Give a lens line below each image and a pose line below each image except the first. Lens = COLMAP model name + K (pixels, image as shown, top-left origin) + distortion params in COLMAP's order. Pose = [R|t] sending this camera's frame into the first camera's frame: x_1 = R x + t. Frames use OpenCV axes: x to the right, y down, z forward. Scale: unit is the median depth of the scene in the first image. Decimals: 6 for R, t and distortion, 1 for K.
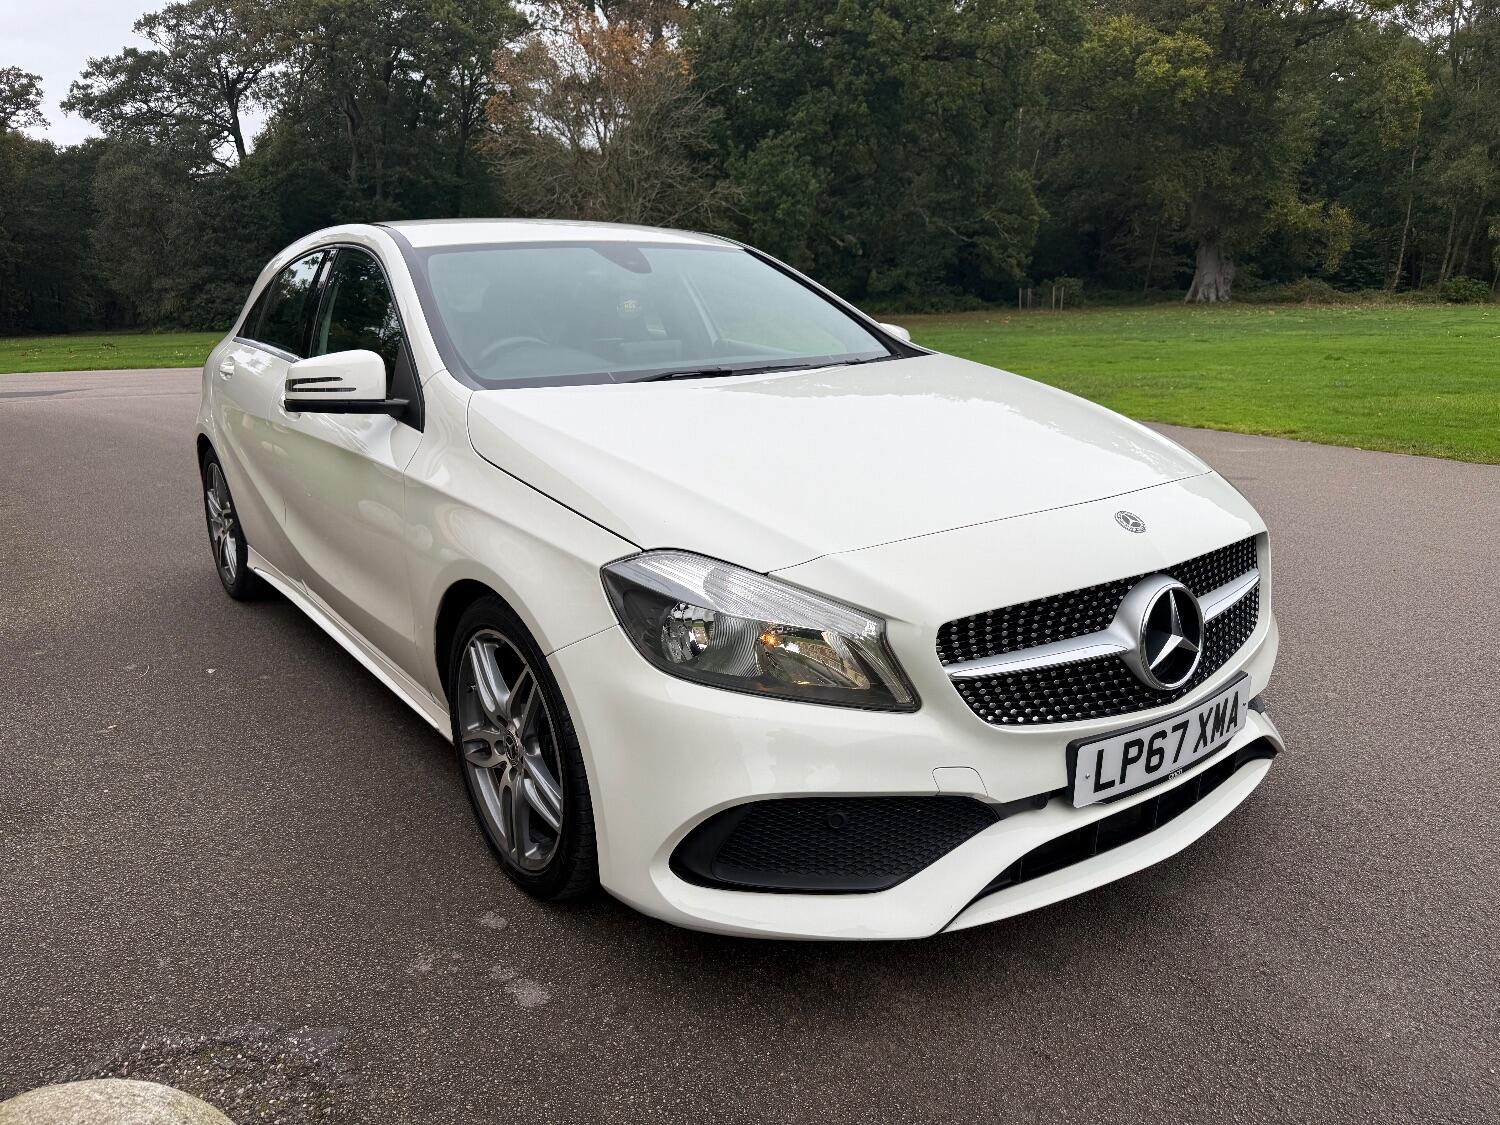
lens RADIAL K [[1069.9, 0, 727.1], [0, 1069.9, 561.2], [0, 0, 1]] dist [0.004213, -0.010904]
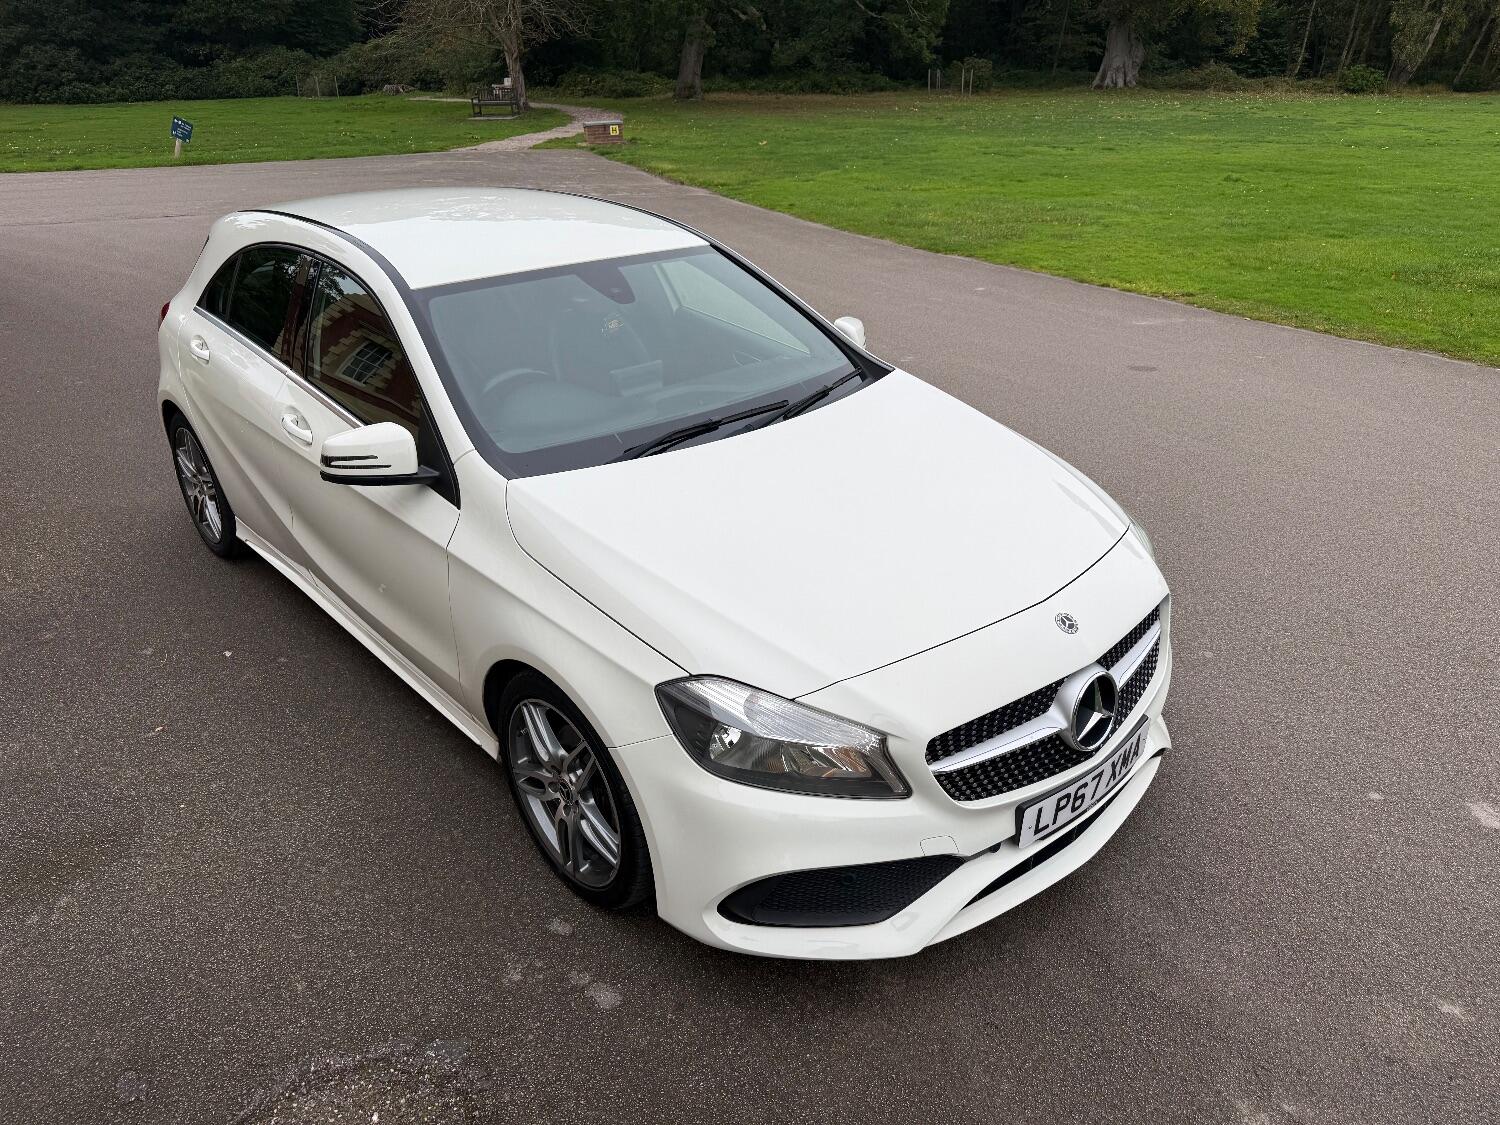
lens RADIAL K [[1073.2, 0, 747.6], [0, 1073.2, 559.6], [0, 0, 1]] dist [0.005599, -0.008470]
pose [[0.993899, -0.032817, 0.105299, -0.115531], [0.012125, 0.981433, 0.191419, -0.314124], [-0.109626, -0.188975, 0.975844, -0.163329]]
